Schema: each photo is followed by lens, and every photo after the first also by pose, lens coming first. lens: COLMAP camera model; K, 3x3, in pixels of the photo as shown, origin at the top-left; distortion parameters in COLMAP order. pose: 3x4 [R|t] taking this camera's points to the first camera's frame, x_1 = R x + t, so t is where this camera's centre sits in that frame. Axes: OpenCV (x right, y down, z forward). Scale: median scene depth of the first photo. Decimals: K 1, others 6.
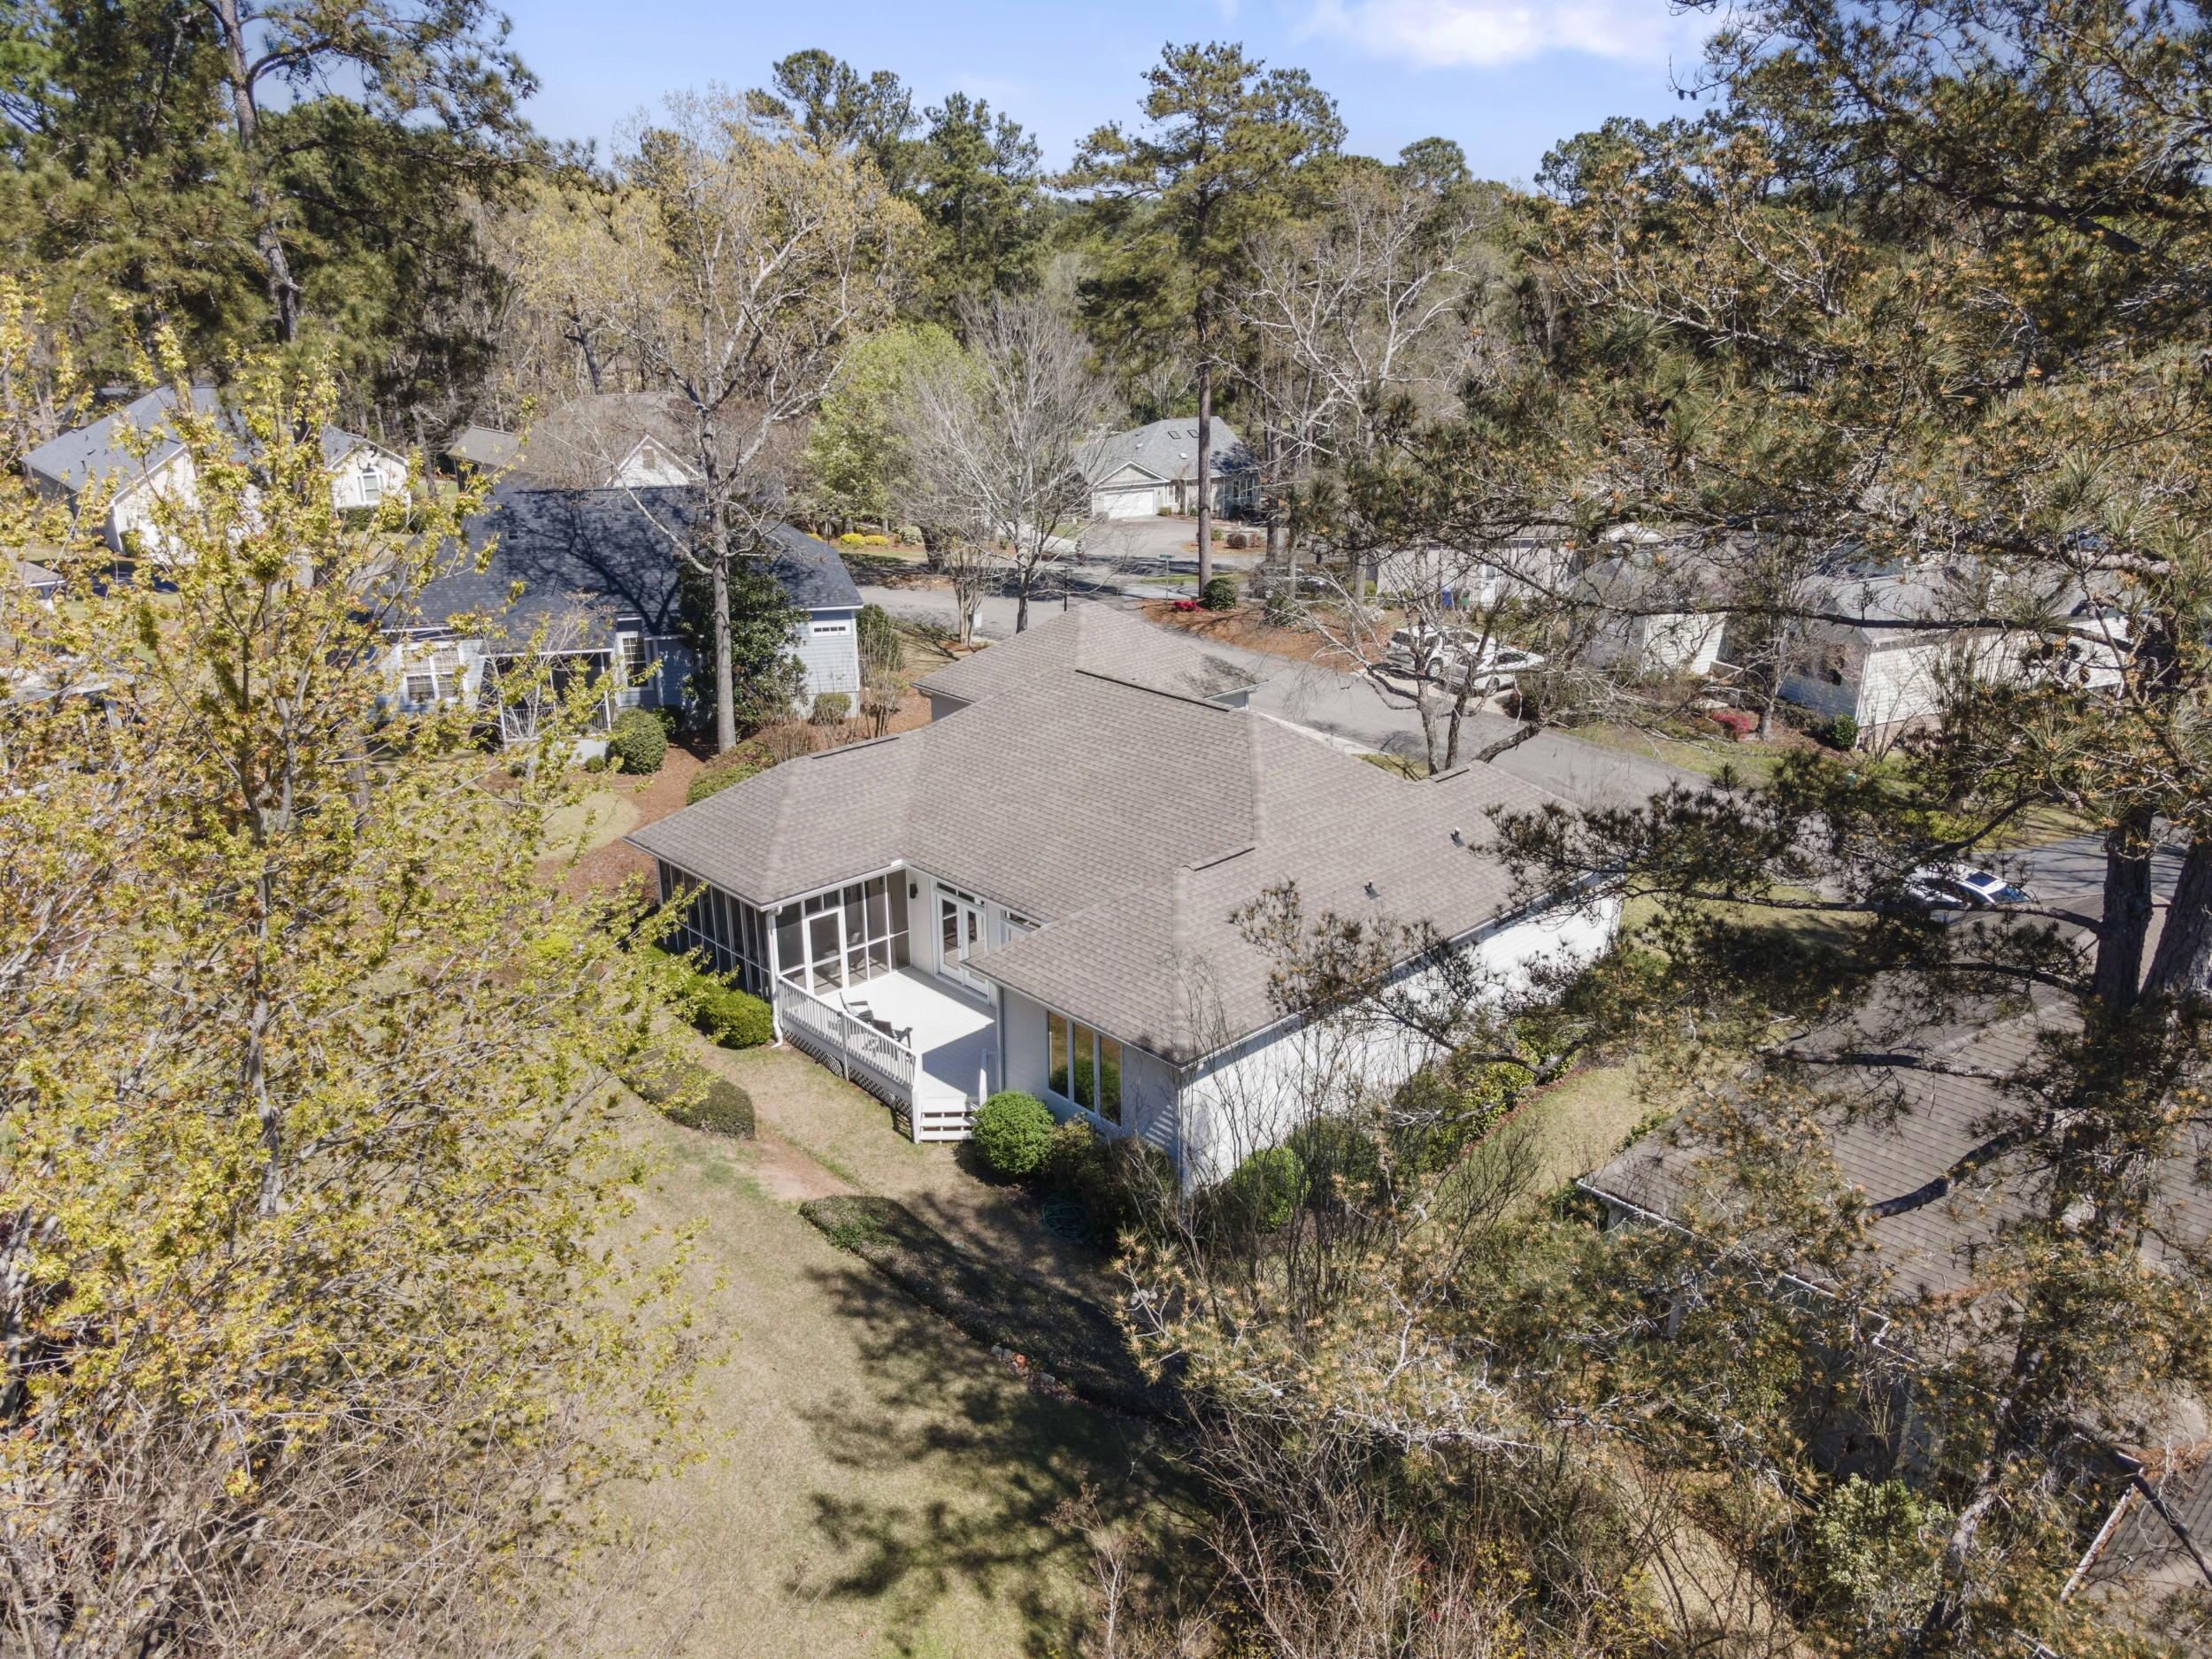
lens RADIAL K [[1635.8, 0, 1093.8], [0, 1635.8, 825.0], [0, 0, 1]] dist [0.040190, 0.008214]
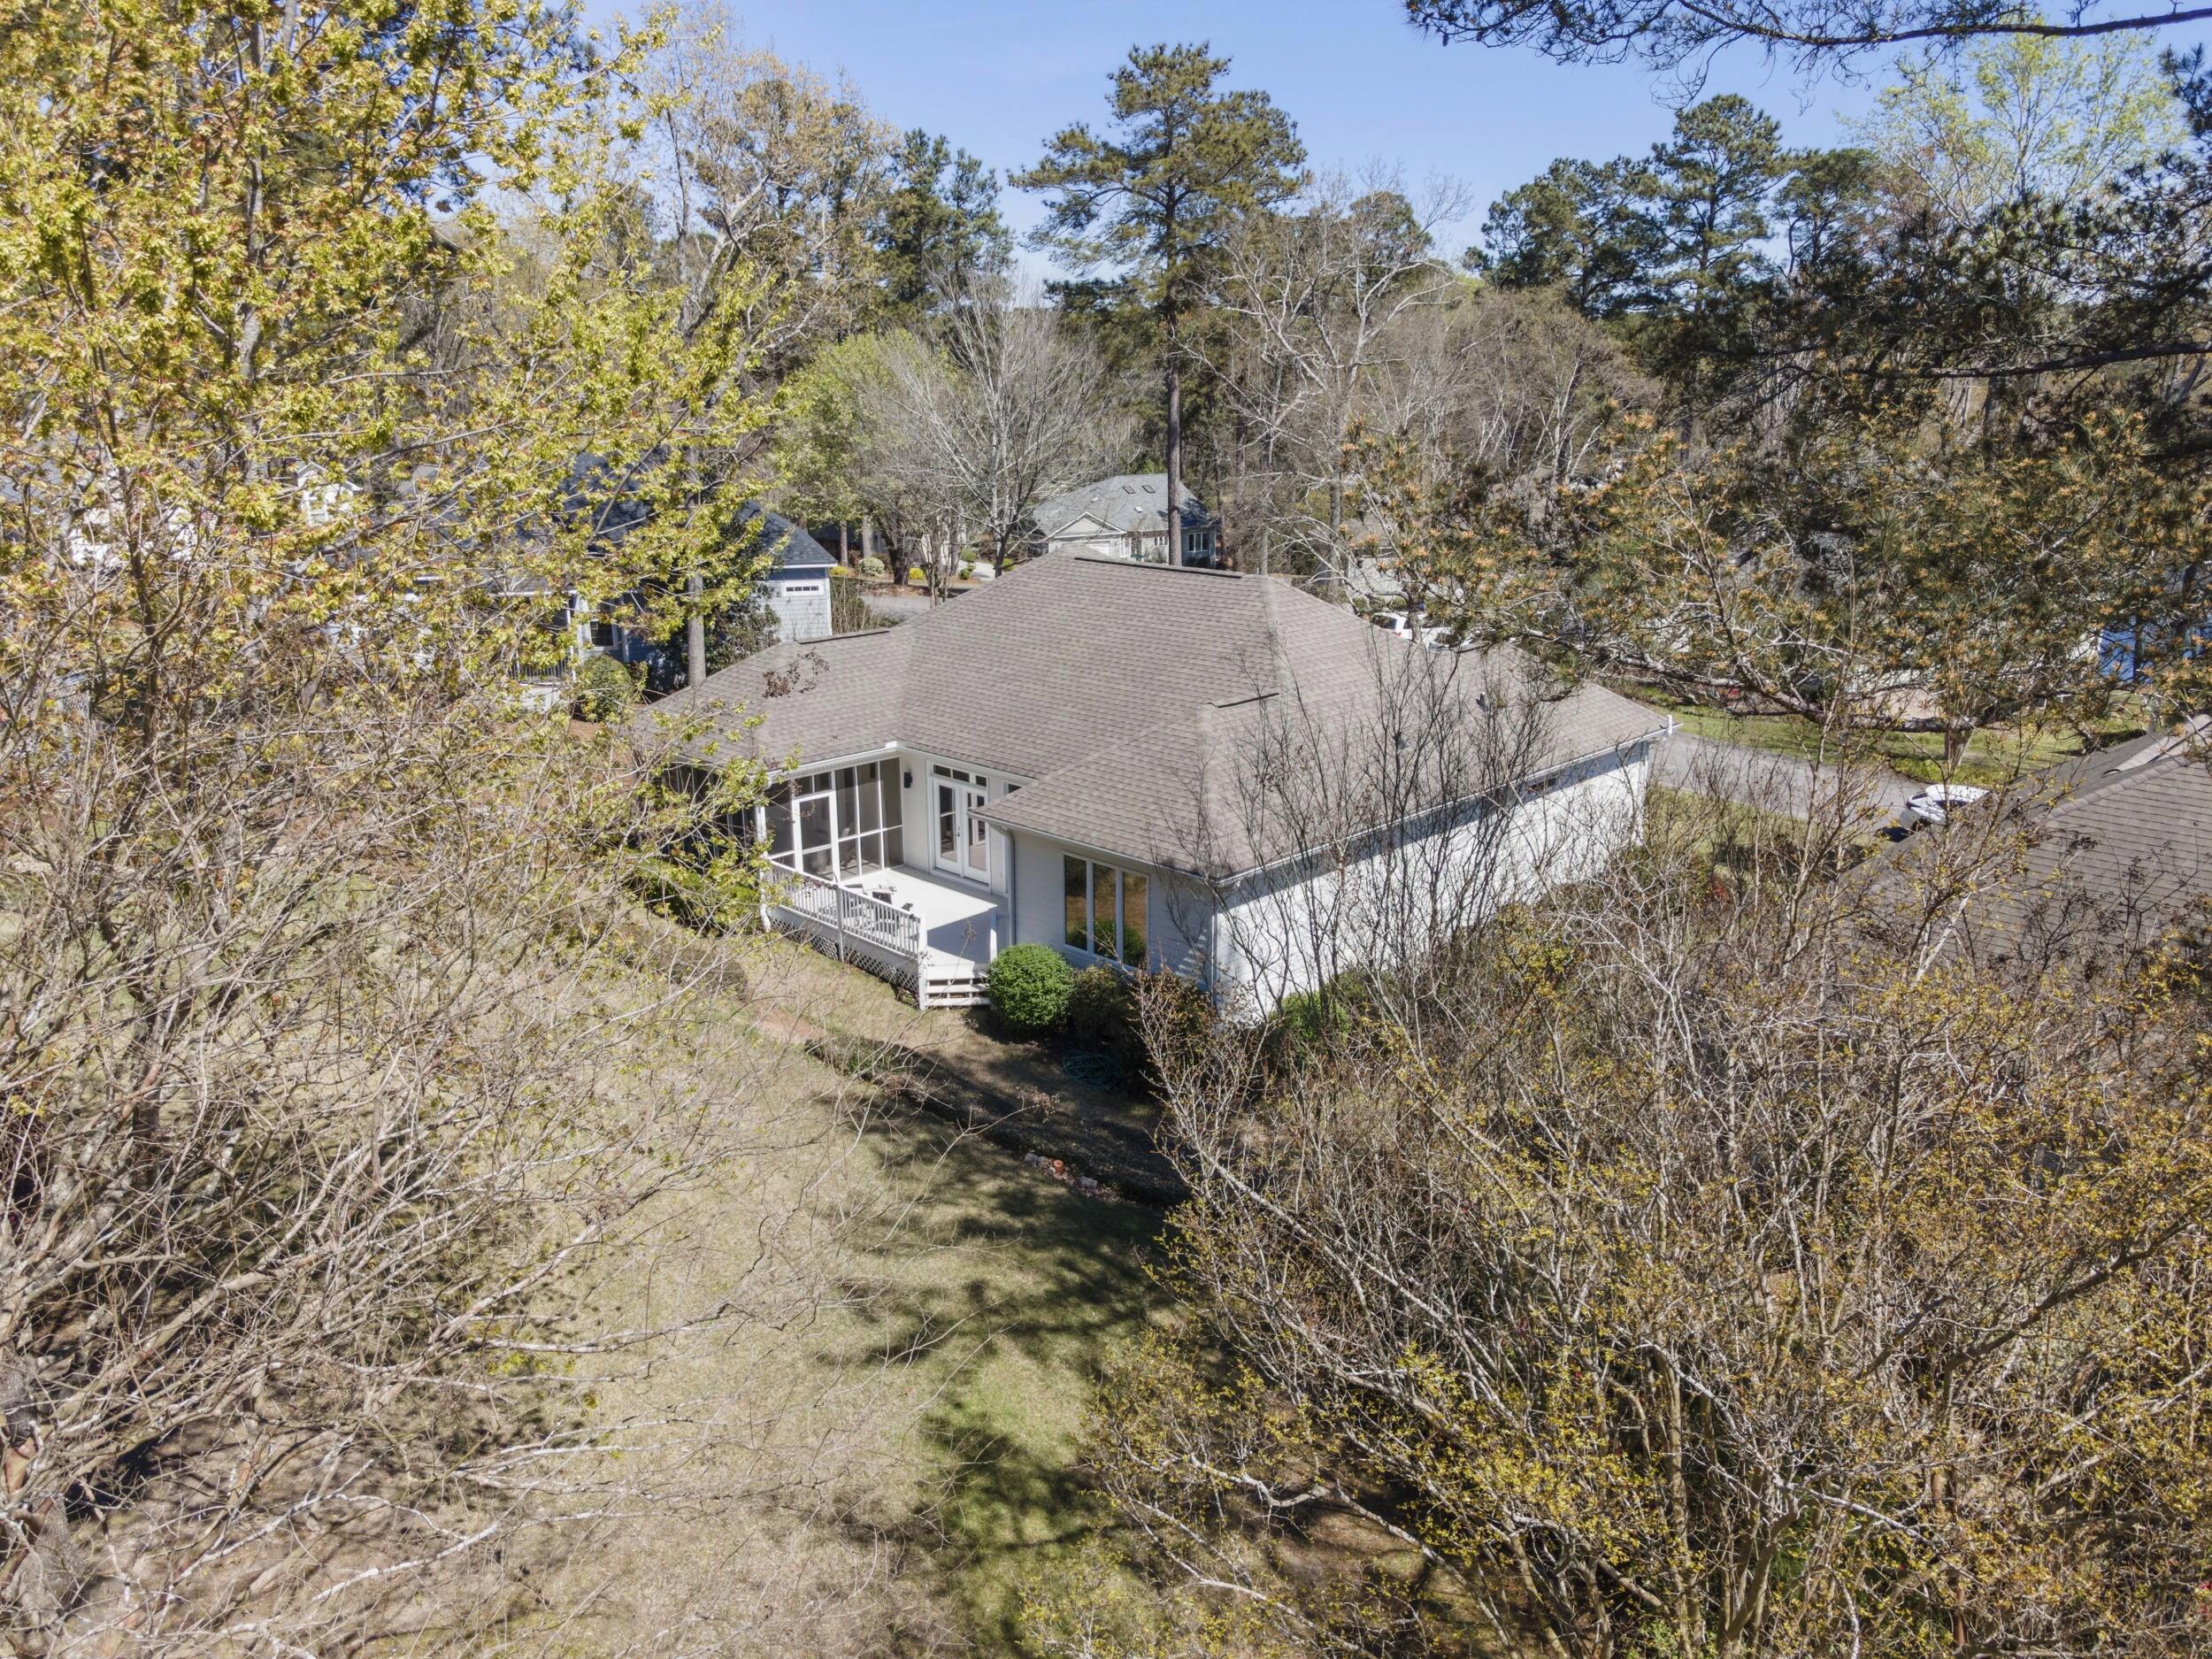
lens RADIAL K [[1635.8, 0, 1102.4], [0, 1635.8, 825.9], [0, 0, 1]] dist [0.040190, 0.008214]
pose [[0.999207, -0.008630, 0.038882, -0.035955], [0.011061, 0.997970, -0.062724, 0.131848], [-0.038262, 0.063105, 0.997273, 0.053824]]
